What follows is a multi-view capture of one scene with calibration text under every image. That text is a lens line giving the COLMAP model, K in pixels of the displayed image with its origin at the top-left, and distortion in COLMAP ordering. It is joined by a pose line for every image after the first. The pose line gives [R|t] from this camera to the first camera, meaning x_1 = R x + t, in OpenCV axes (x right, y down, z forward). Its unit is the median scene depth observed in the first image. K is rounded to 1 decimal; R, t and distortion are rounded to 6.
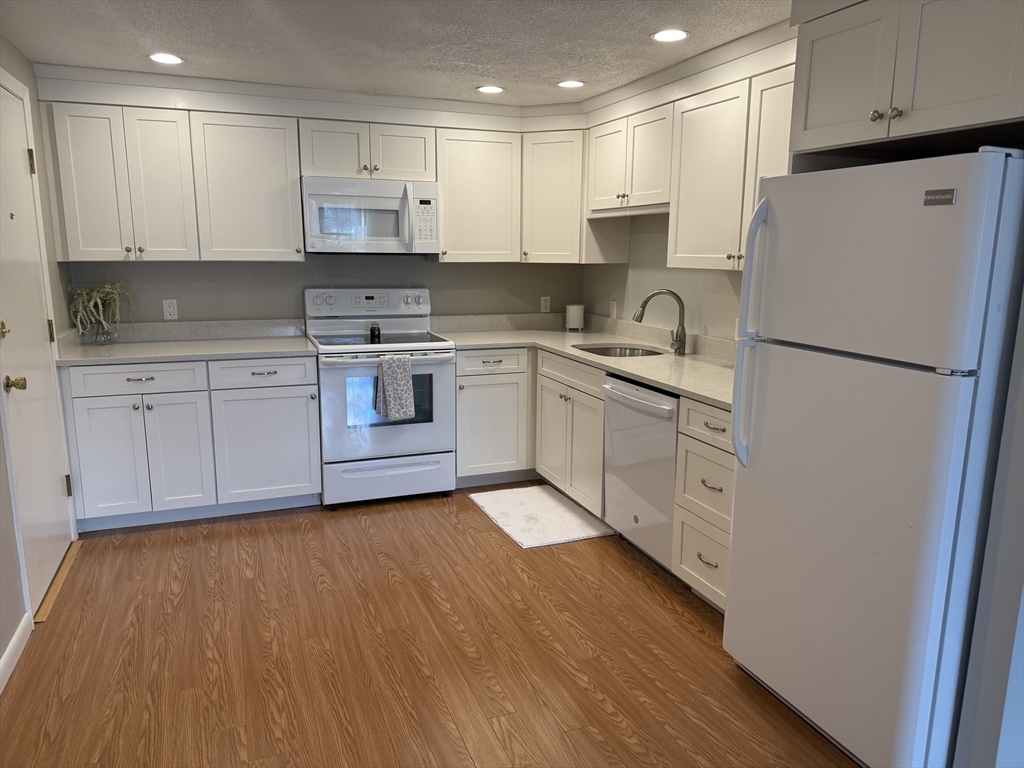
lens RADIAL K [[723.1, 0, 516.8], [0, 723.1, 381.5], [0, 0, 1]] dist [0.062558, -0.060965]
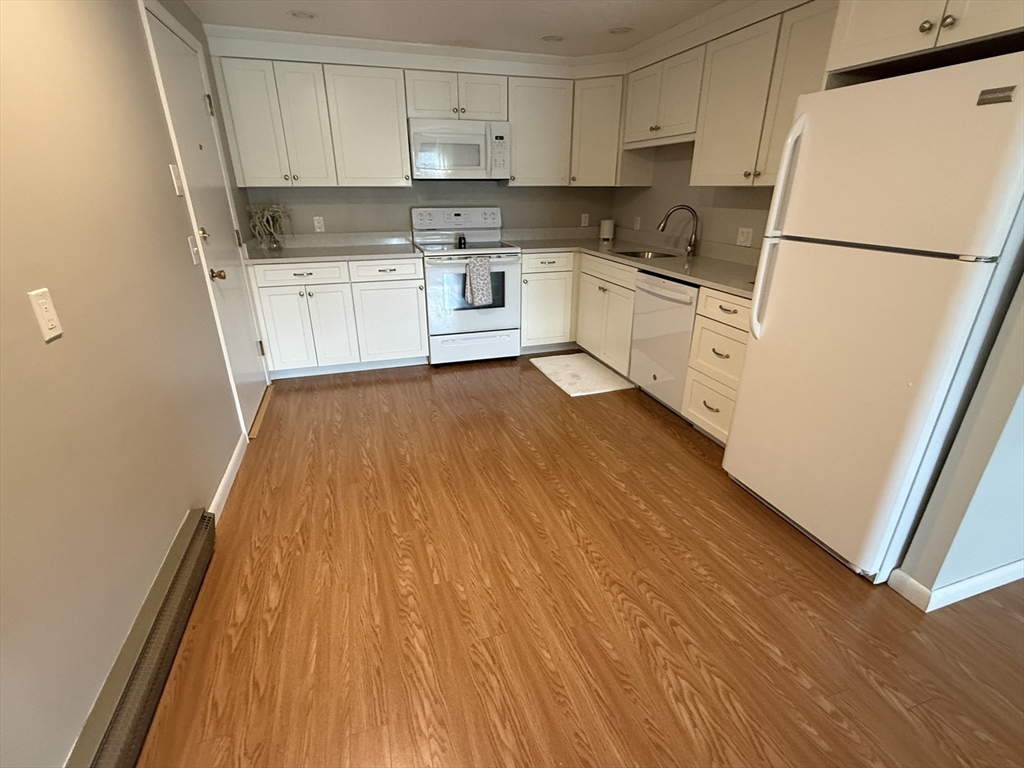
lens RADIAL K [[474.9, 0, 515.9], [0, 474.9, 381.0], [0, 0, 1]] dist [-0.004575, -0.000825]
pose [[0.998412, 0.014834, -0.054351, -0.058575], [-0.003722, 0.979976, 0.199082, 0.018136], [0.056216, -0.198564, 0.978474, 0.100631]]
